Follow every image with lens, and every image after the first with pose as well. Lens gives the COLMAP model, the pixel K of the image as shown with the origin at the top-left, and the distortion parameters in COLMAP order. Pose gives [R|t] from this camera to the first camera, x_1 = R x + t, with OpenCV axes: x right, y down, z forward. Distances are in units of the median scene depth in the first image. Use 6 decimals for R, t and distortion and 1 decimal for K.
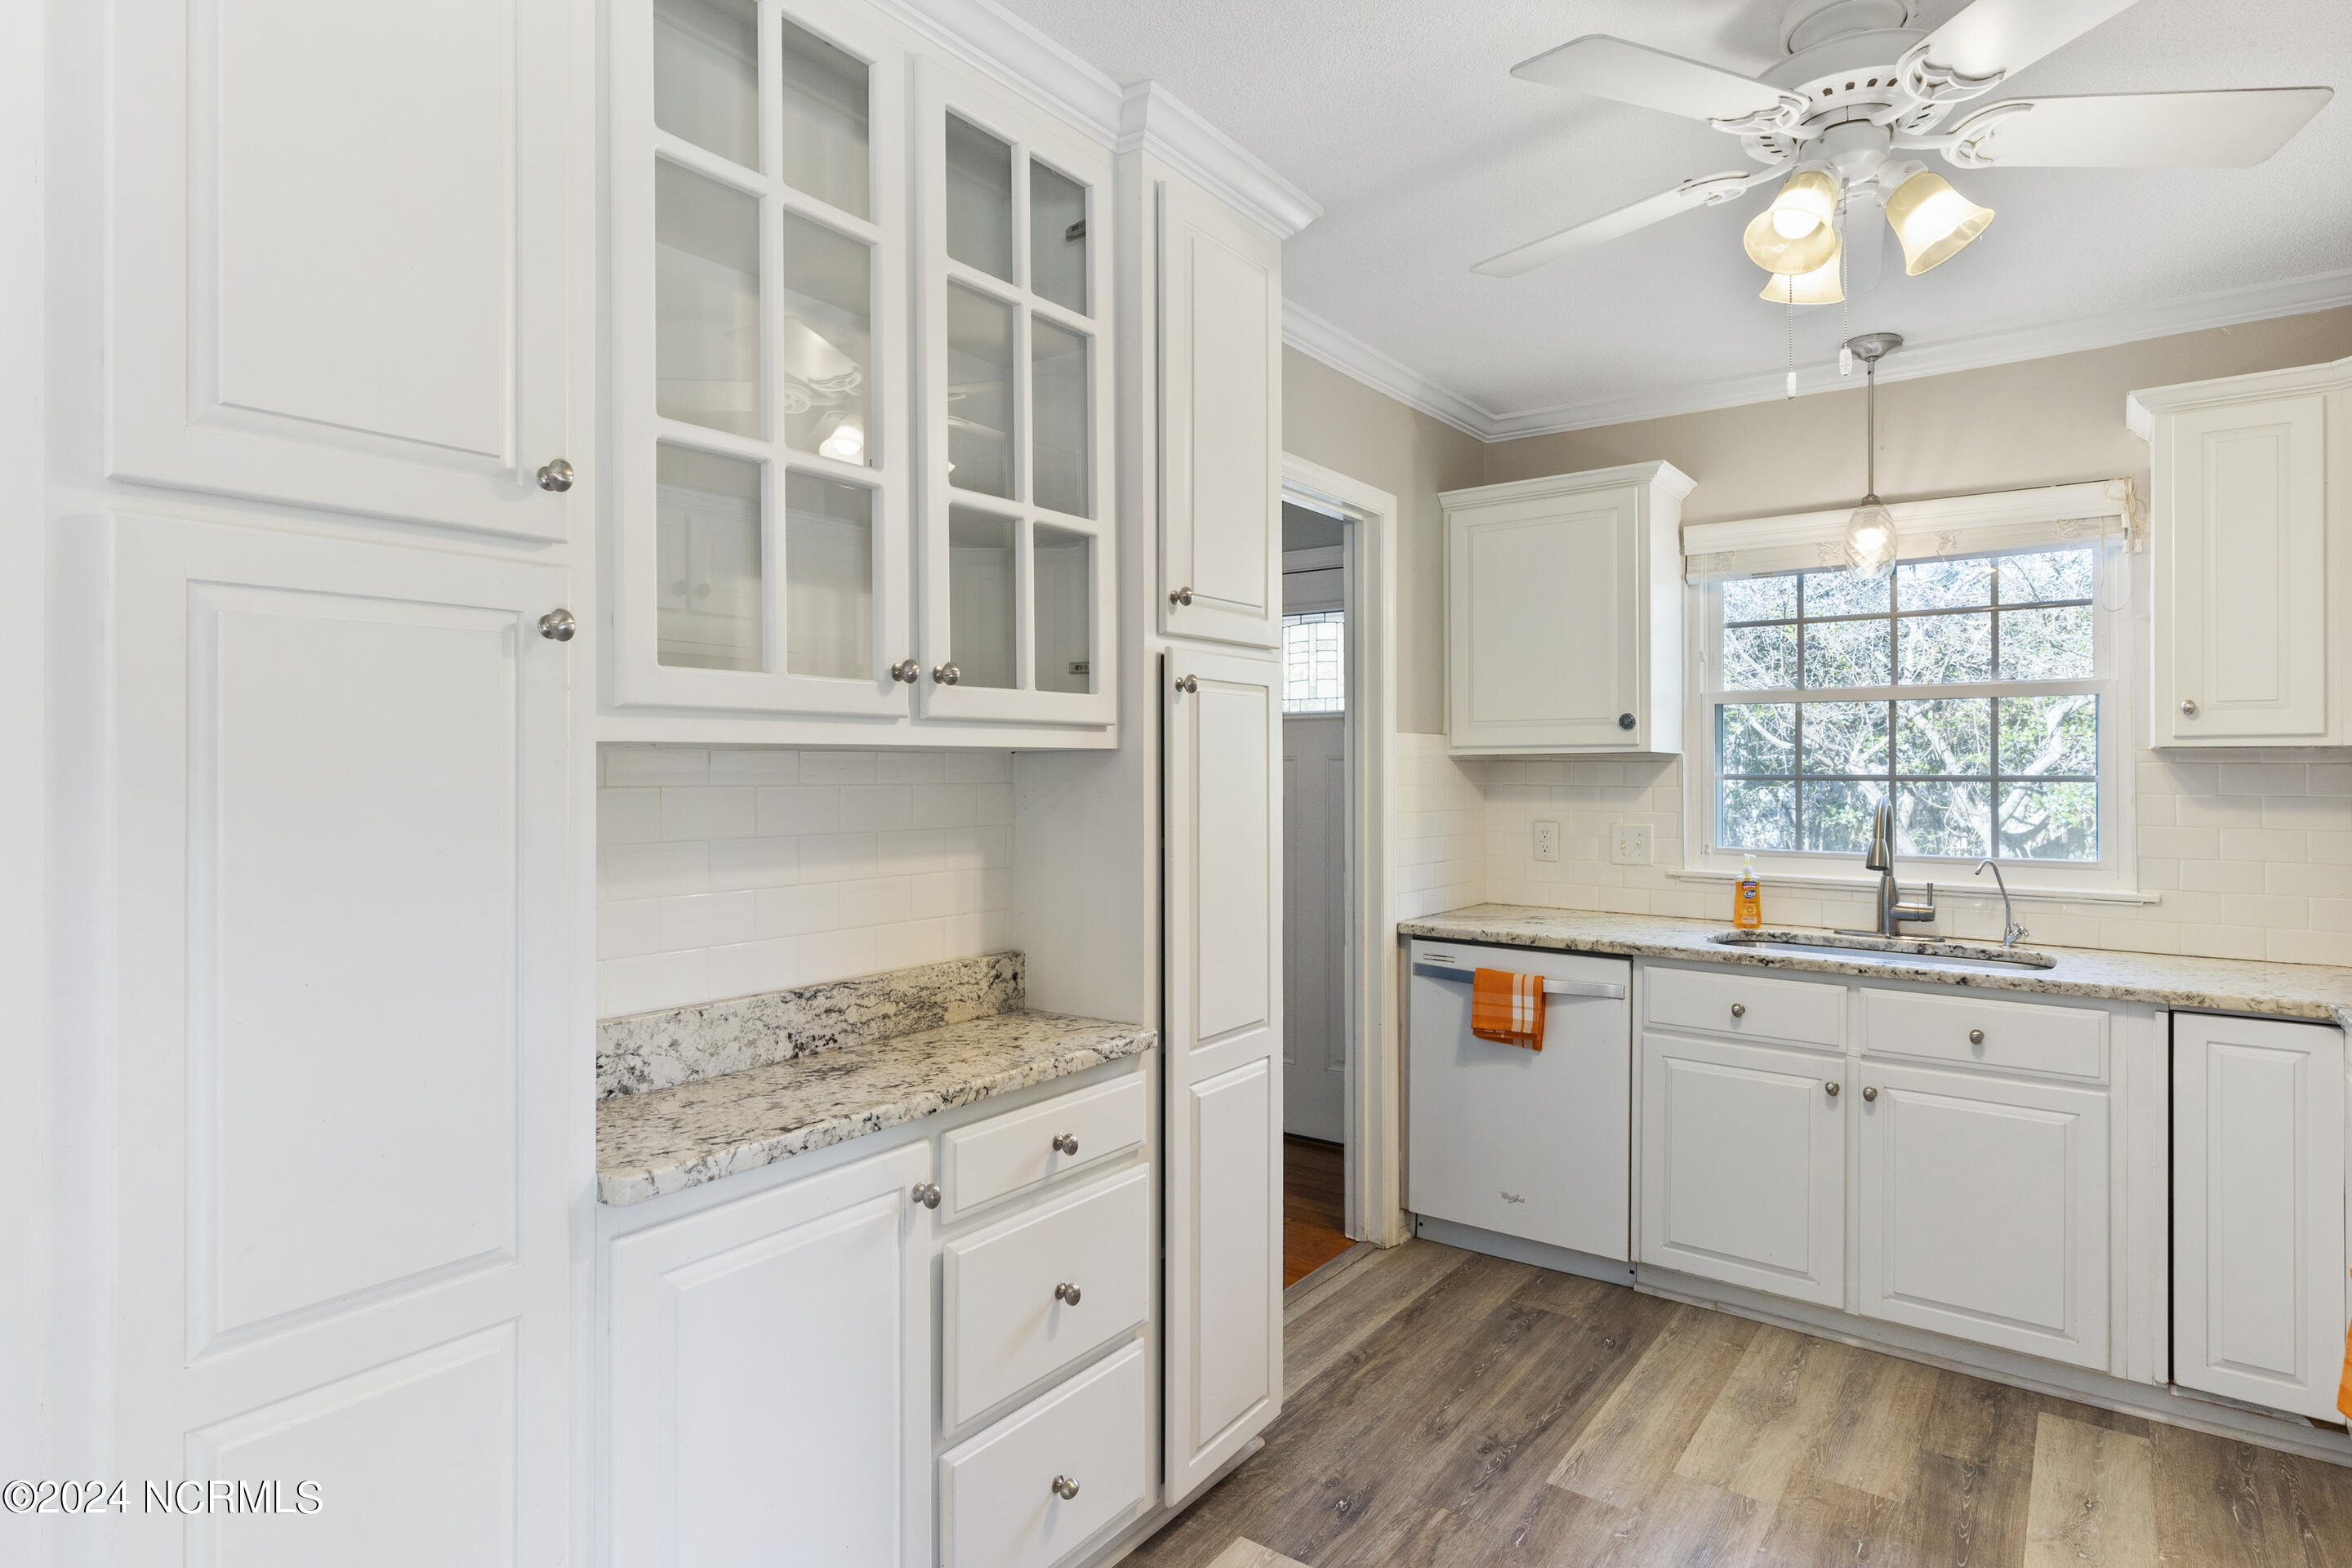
lens RADIAL K [[1258.6, 0, 1178.7], [0, 1258.6, 774.9], [0, 0, 1]] dist [0.004944, 0.001988]
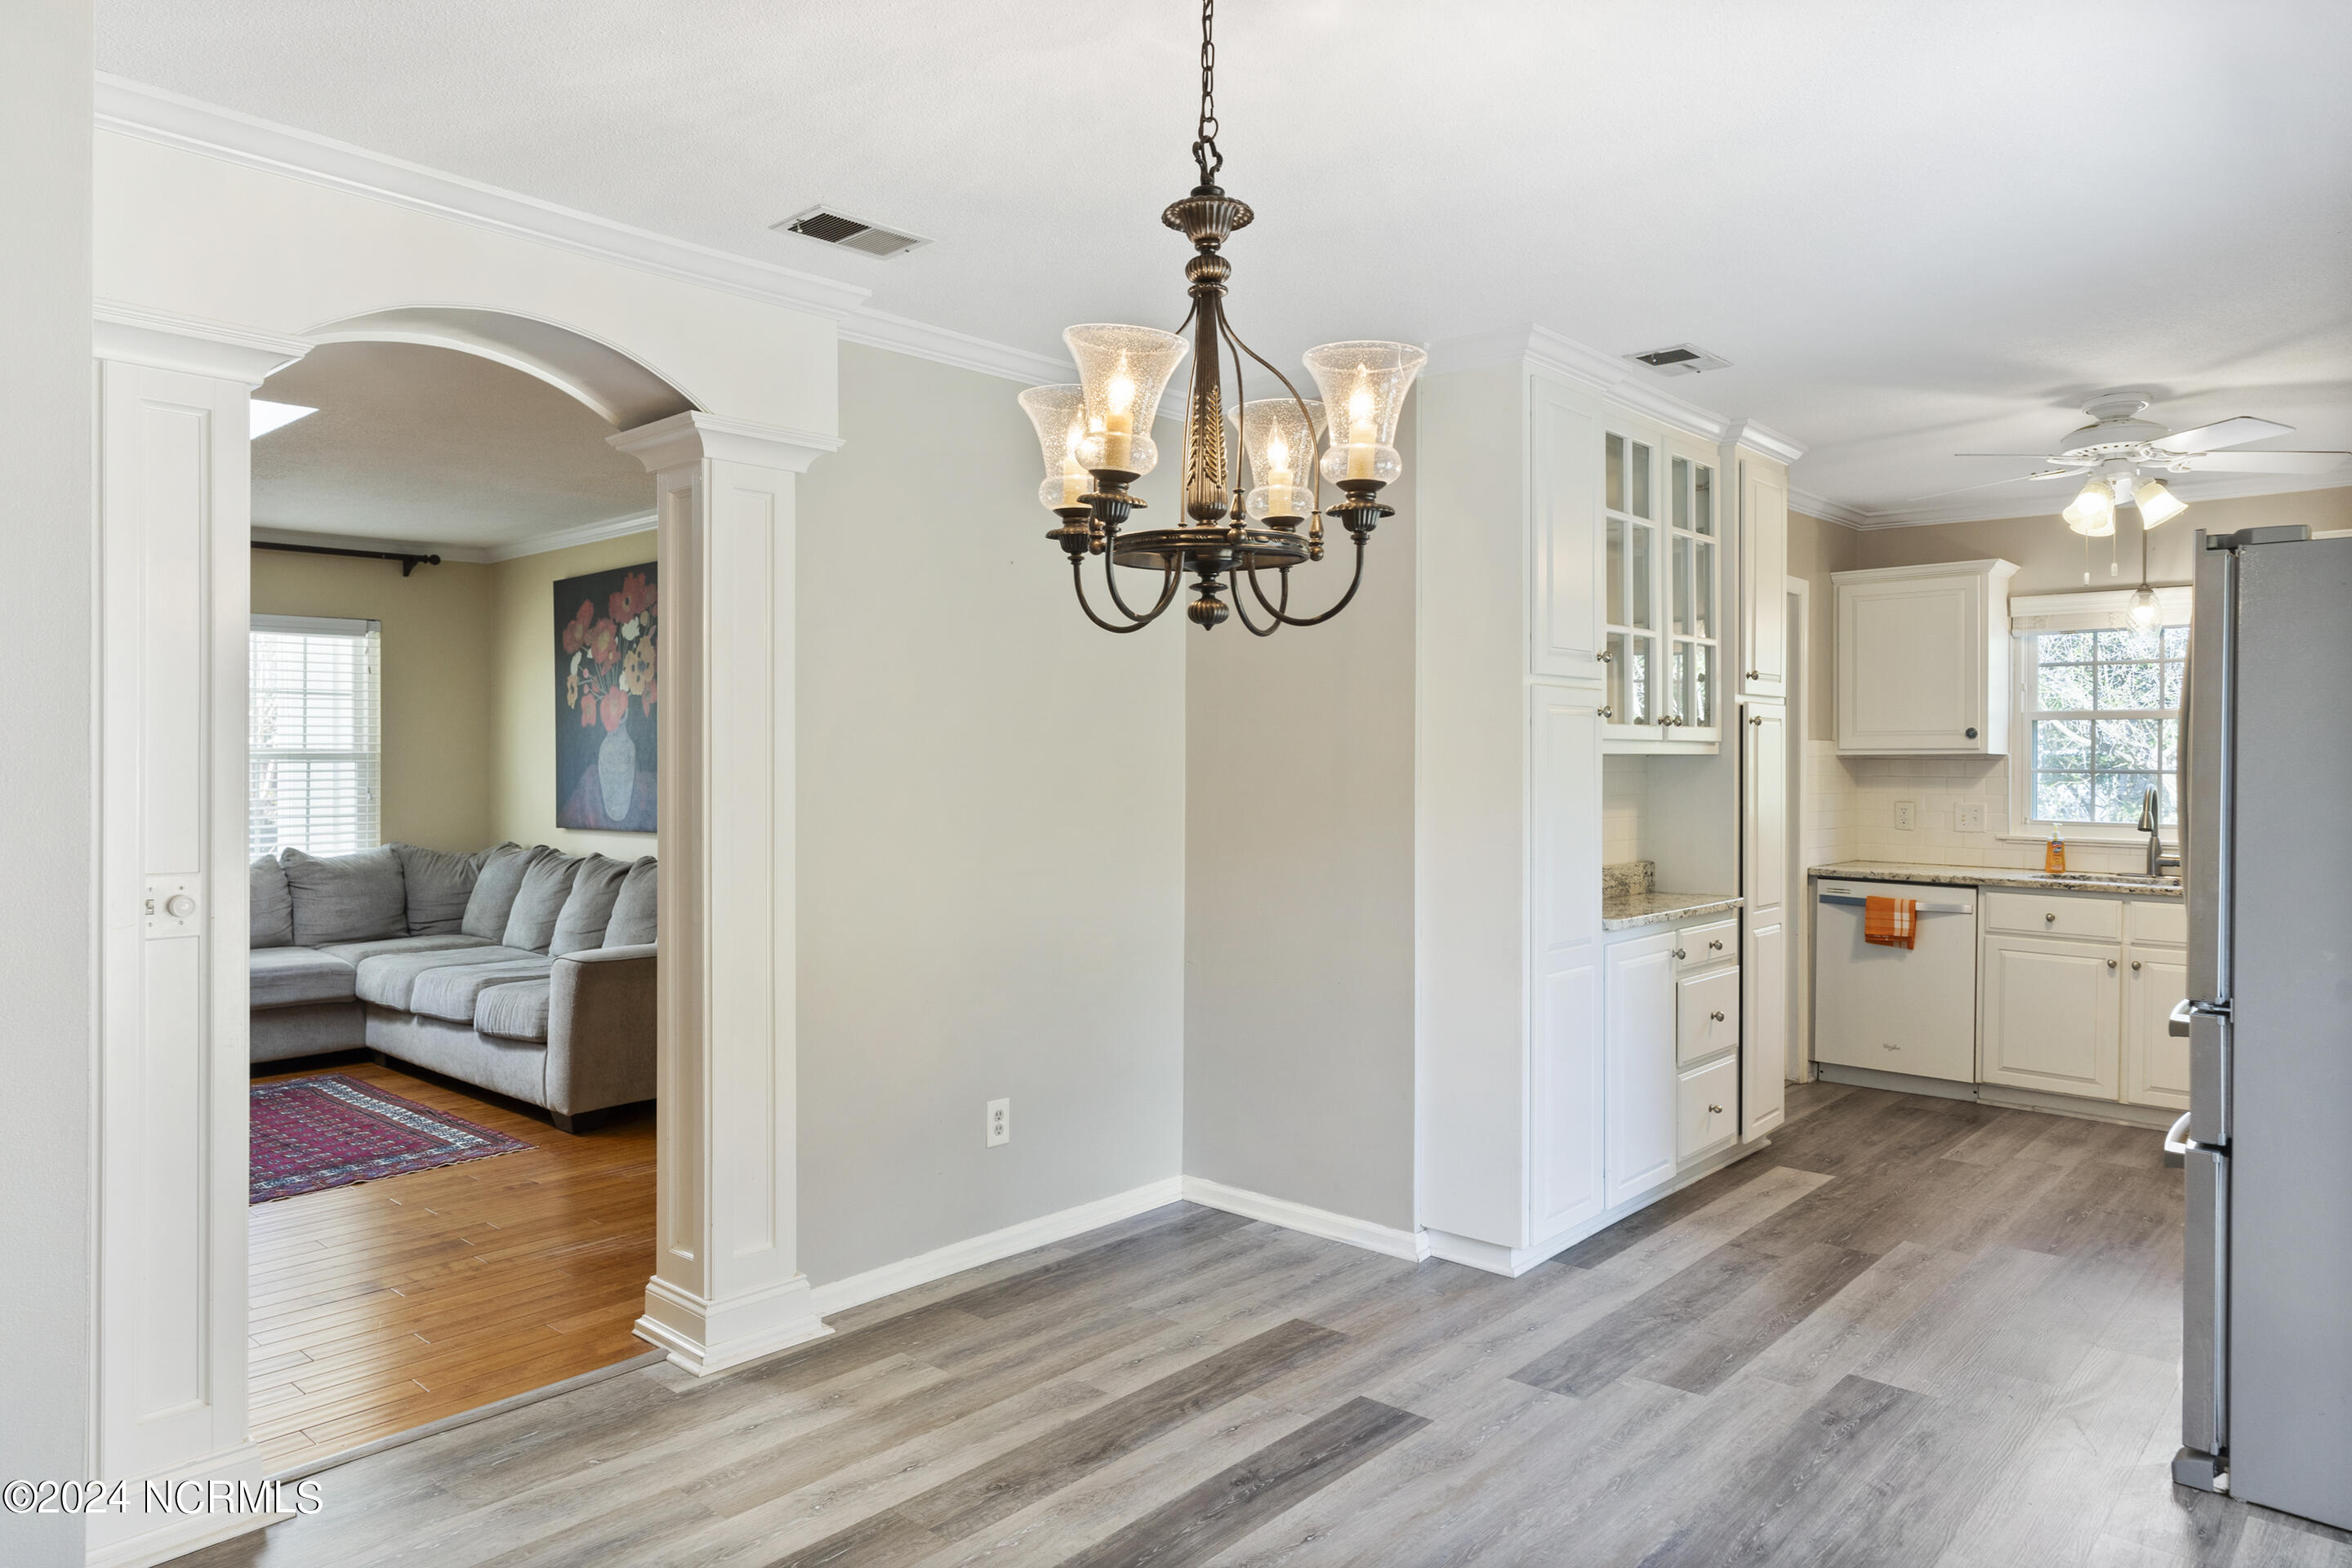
lens RADIAL K [[1487.8, 0, 1172.5], [0, 1487.8, 778.9], [0, 0, 1]] dist [0.000433, -0.000293]
pose [[0.994725, 0.004031, -0.102499, -0.423166], [-0.003362, 0.999972, 0.006699, 0.003171], [0.102523, -0.006319, 0.994711, -0.889434]]
